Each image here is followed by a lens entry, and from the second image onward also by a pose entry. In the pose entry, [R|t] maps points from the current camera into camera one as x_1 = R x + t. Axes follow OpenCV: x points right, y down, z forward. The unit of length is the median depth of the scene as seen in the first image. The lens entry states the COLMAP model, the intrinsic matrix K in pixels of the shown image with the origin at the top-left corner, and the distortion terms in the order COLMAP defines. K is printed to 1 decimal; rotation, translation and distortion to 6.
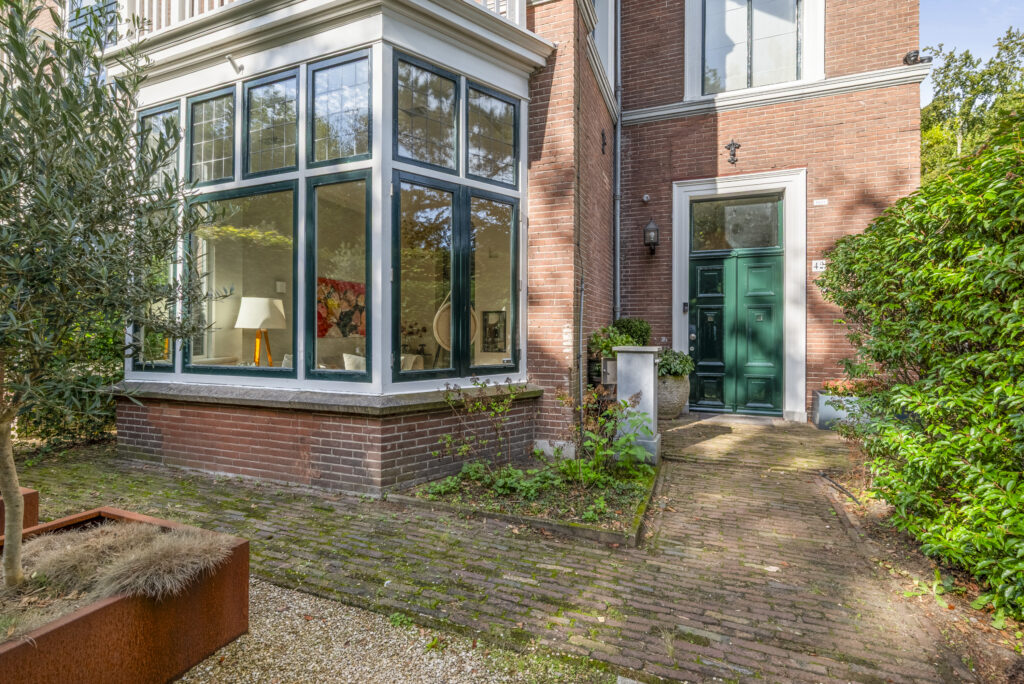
lens RADIAL K [[472.8, 0, 529.7], [0, 472.8, 314.7], [0, 0, 1]] dist [-0.000557, 0.000170]
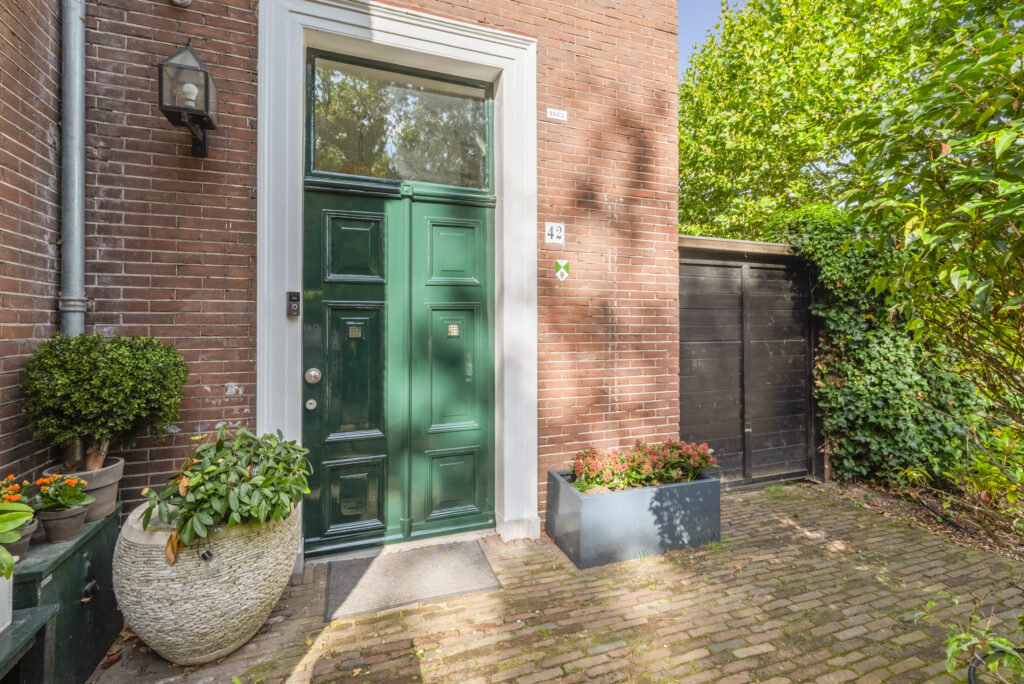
lens RADIAL K [[472.8, 0, 513.7], [0, 472.8, 331.3], [0, 0, 1]] dist [-0.000557, 0.000170]
pose [[0.752432, -0.004801, 0.658653, 0.207987], [-0.006143, 0.999879, 0.014306, 0.000286], [-0.658642, -0.014811, 0.752311, 0.581843]]
